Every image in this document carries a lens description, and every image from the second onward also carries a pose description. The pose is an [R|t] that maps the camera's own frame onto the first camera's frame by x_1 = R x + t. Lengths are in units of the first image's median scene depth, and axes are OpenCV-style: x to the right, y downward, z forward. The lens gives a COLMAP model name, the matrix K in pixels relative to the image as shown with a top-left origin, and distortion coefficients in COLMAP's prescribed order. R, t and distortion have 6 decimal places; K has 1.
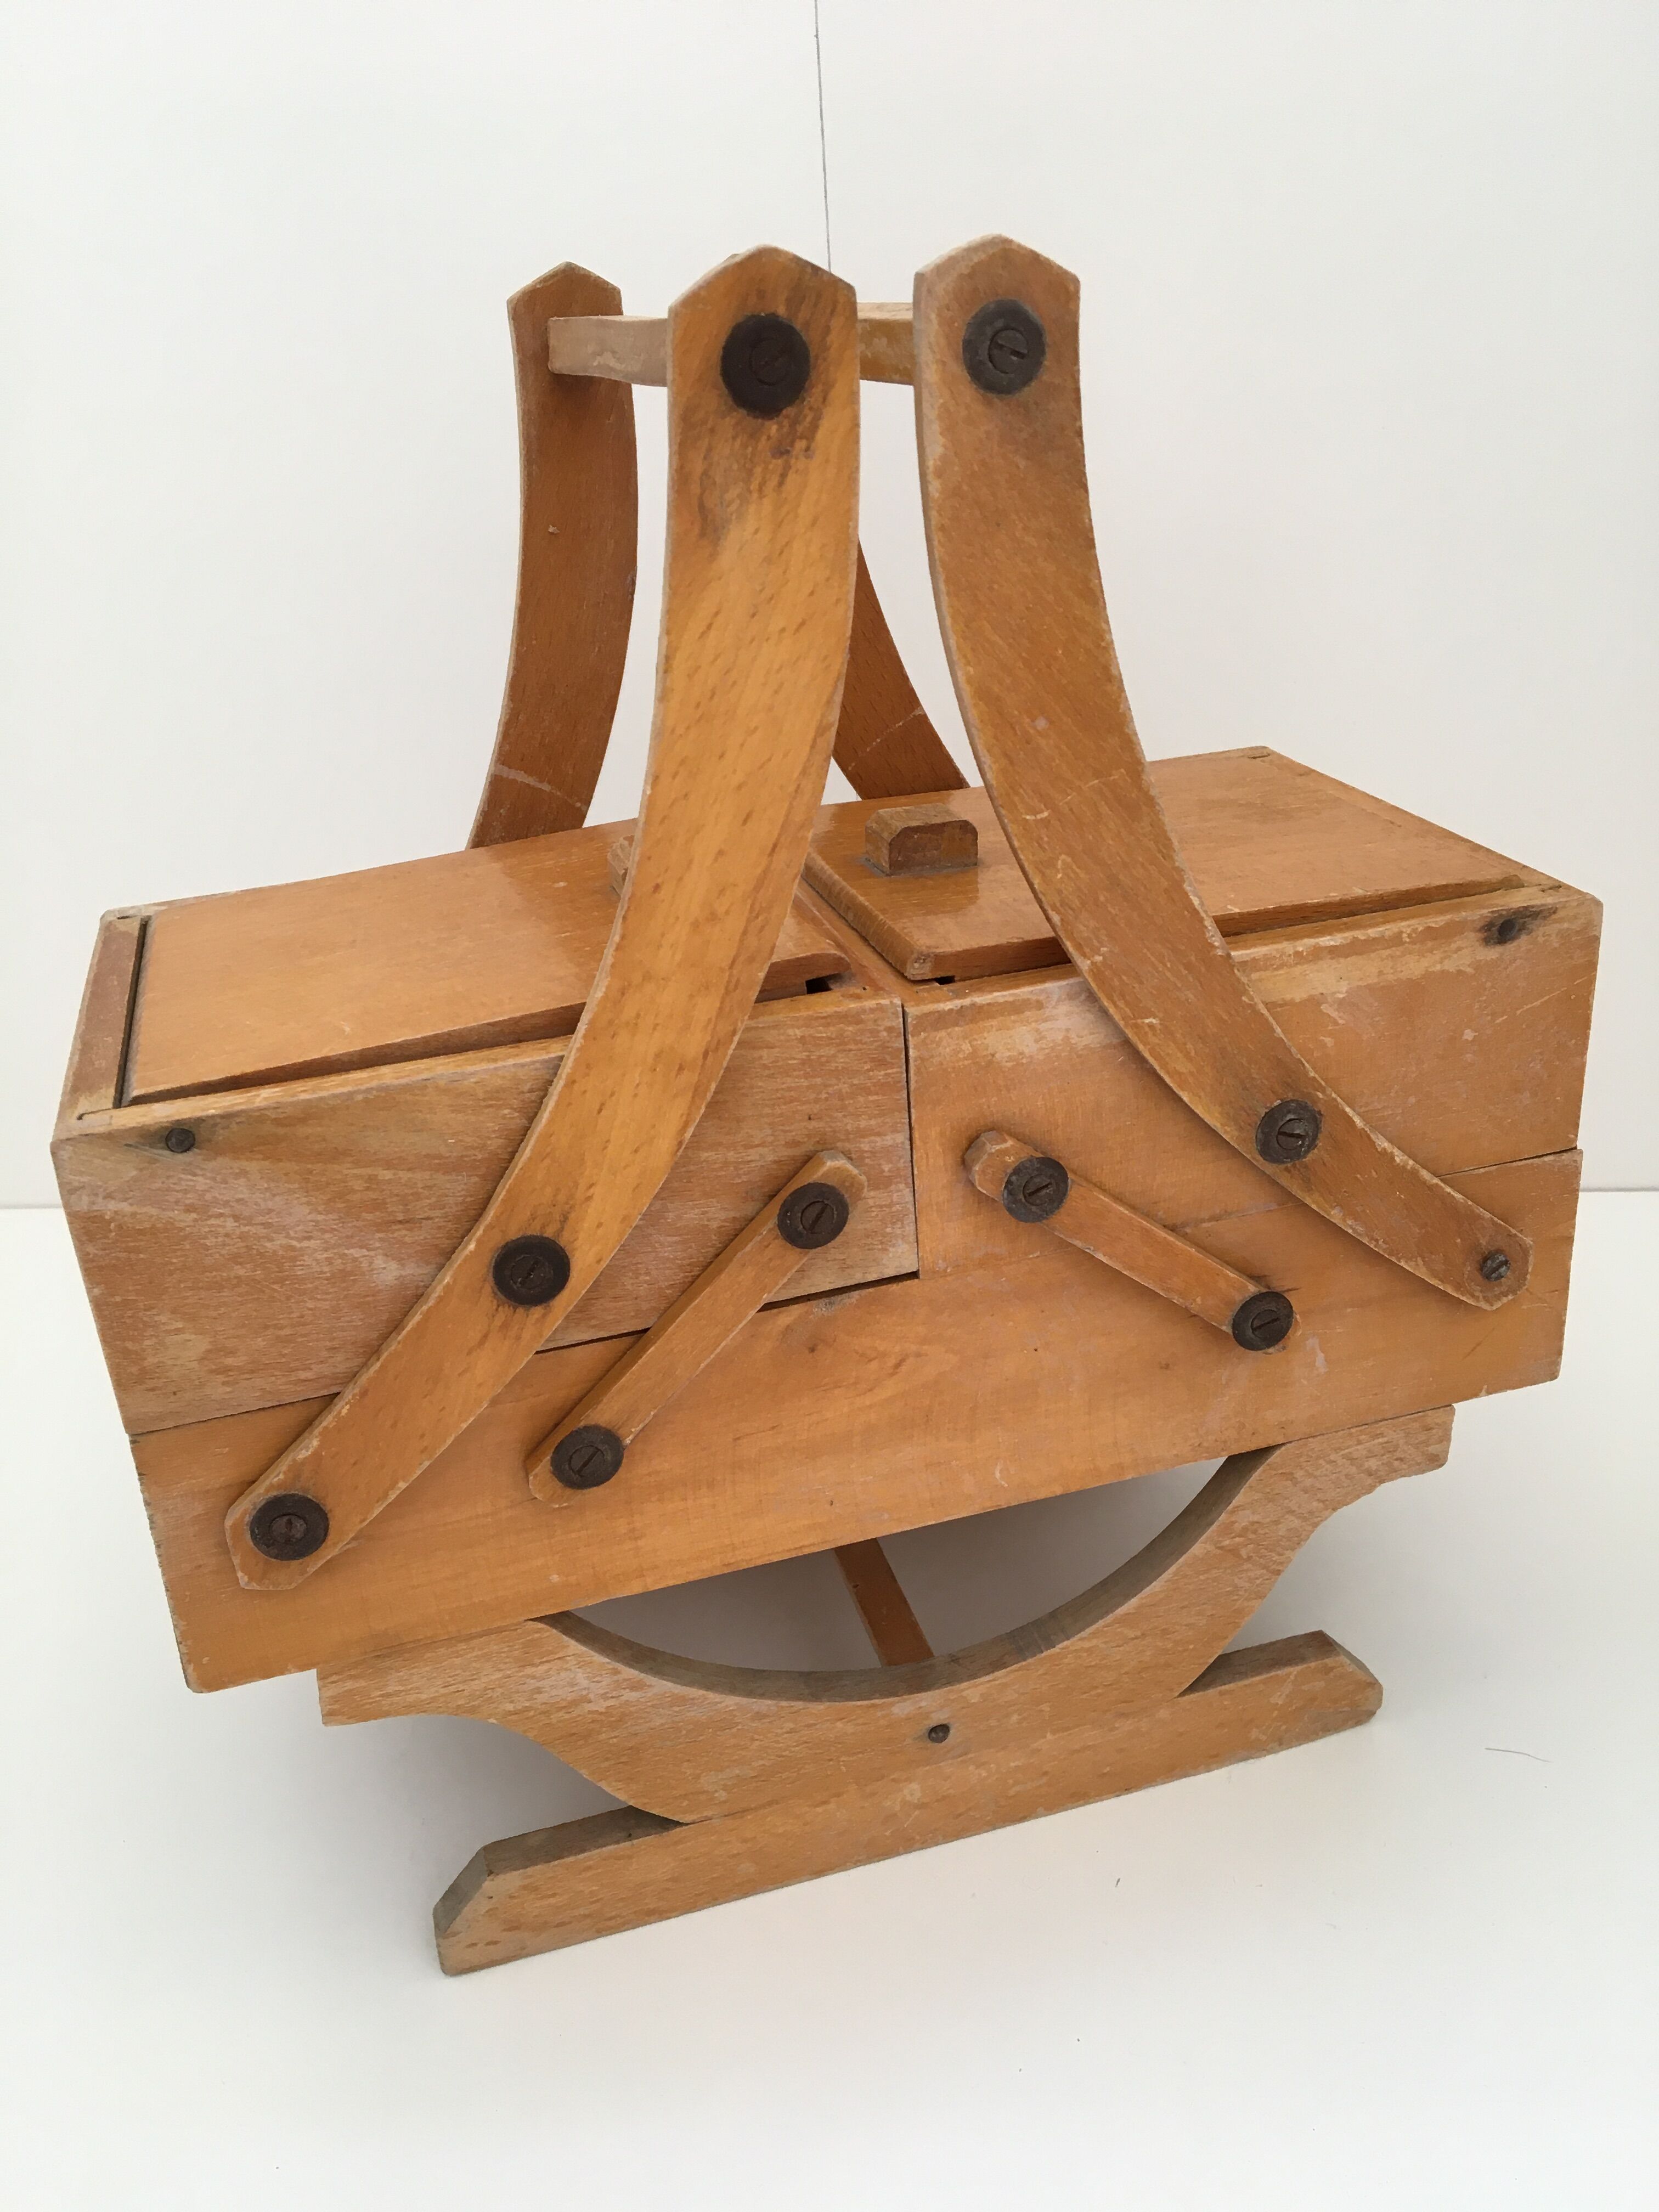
lens RADIAL K [[1961.3, 0, 829.5], [0, 1961.3, 1106.0], [0, 0, 1]] dist [0.116888, -0.252748]
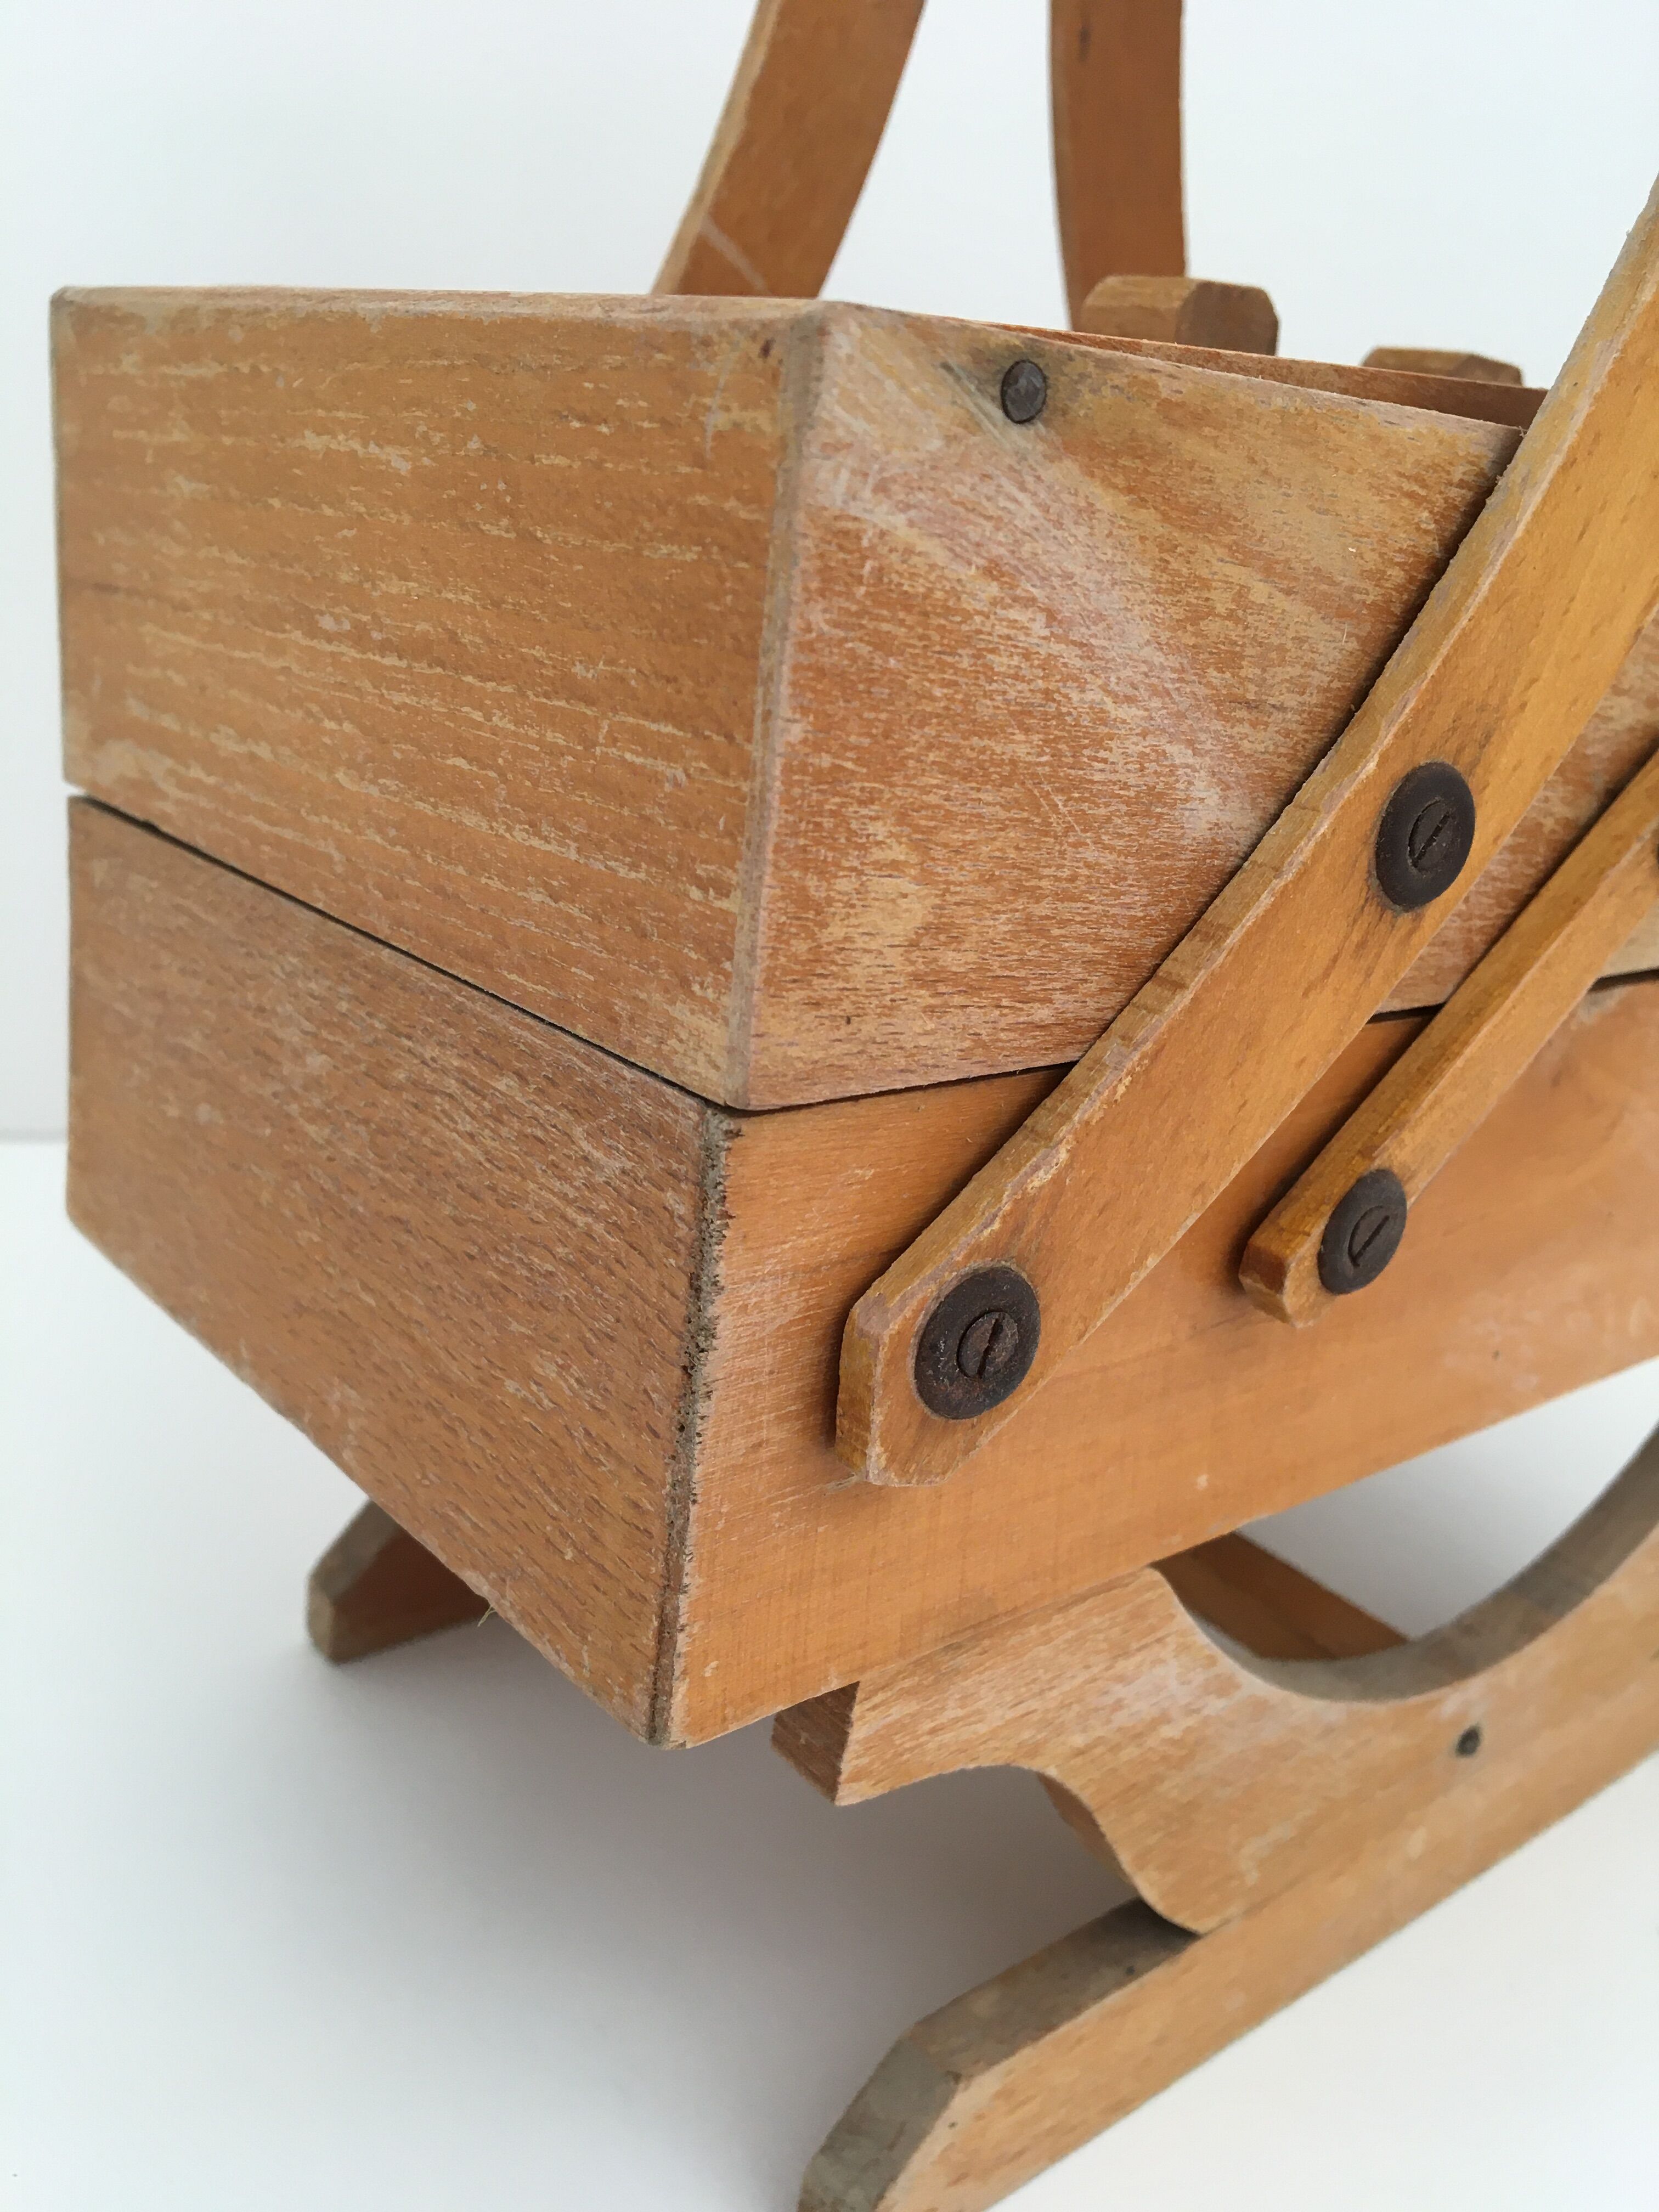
lens RADIAL K [[1961.3, 0, 829.5], [0, 1961.3, 1106.0], [0, 0, 1]] dist [0.116888, -0.252748]
pose [[0.892398, 0.038780, 0.449581, -0.463672], [-0.000749, 0.996426, -0.084463, 0.175901], [-0.451249, 0.075038, 0.889238, 0.535725]]
